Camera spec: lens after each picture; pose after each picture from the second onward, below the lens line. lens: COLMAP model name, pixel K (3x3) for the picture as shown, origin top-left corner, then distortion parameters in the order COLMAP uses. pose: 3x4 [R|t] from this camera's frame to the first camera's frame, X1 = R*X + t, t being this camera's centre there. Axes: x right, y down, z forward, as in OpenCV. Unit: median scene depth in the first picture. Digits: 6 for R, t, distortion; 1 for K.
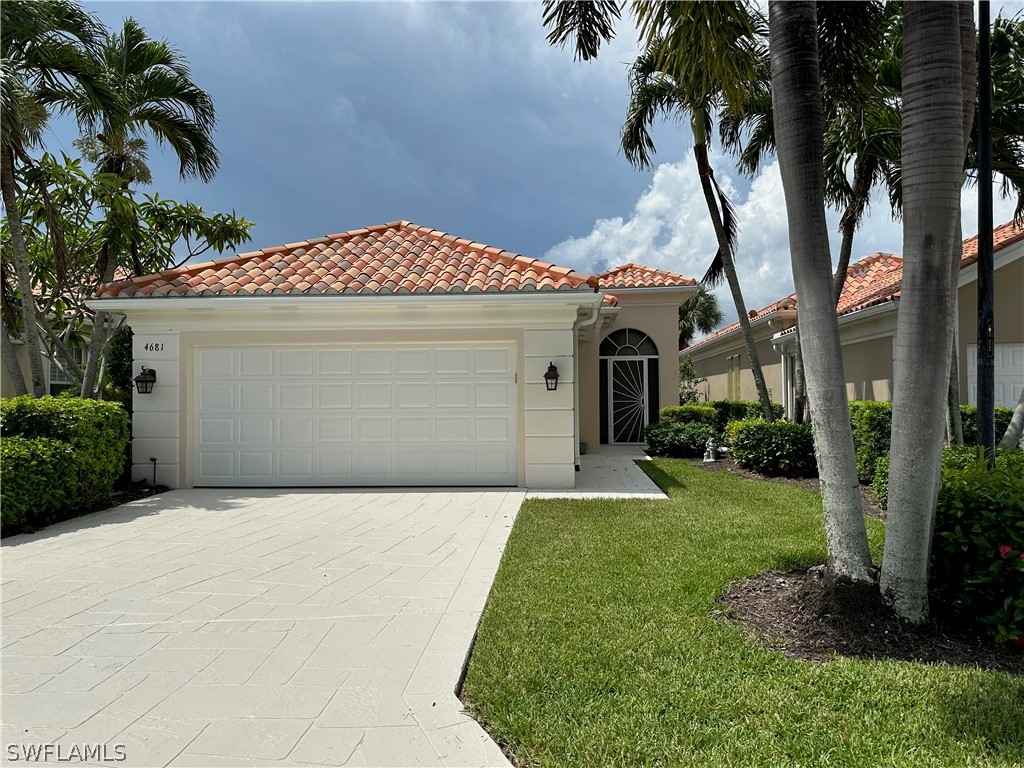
lens RADIAL K [[732.6, 0, 514.4], [0, 732.6, 394.5], [0, 0, 1]] dist [0.087323, -0.109833]
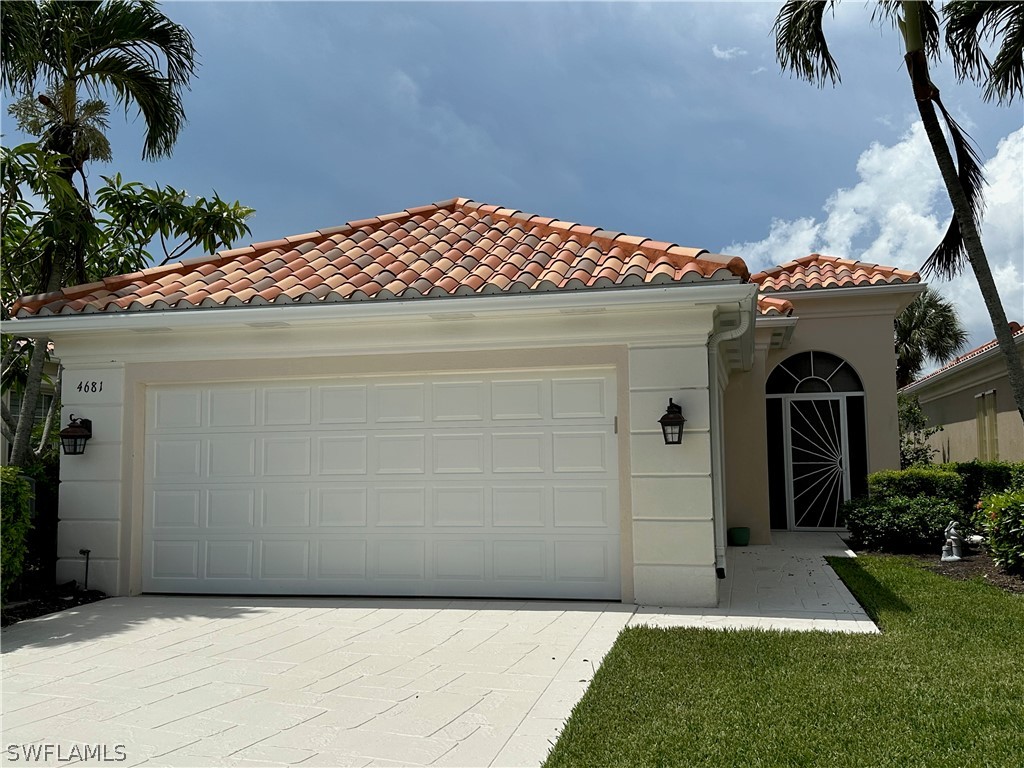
lens RADIAL K [[978.4, 0, 516.2], [0, 978.4, 384.4], [0, 0, 1]] dist [0.033266, 0.000000]
pose [[0.987857, -0.016496, -0.154486, 0.044300], [0.005384, 0.997385, -0.072070, 0.001847], [0.155271, 0.070364, 0.985363, 0.155043]]
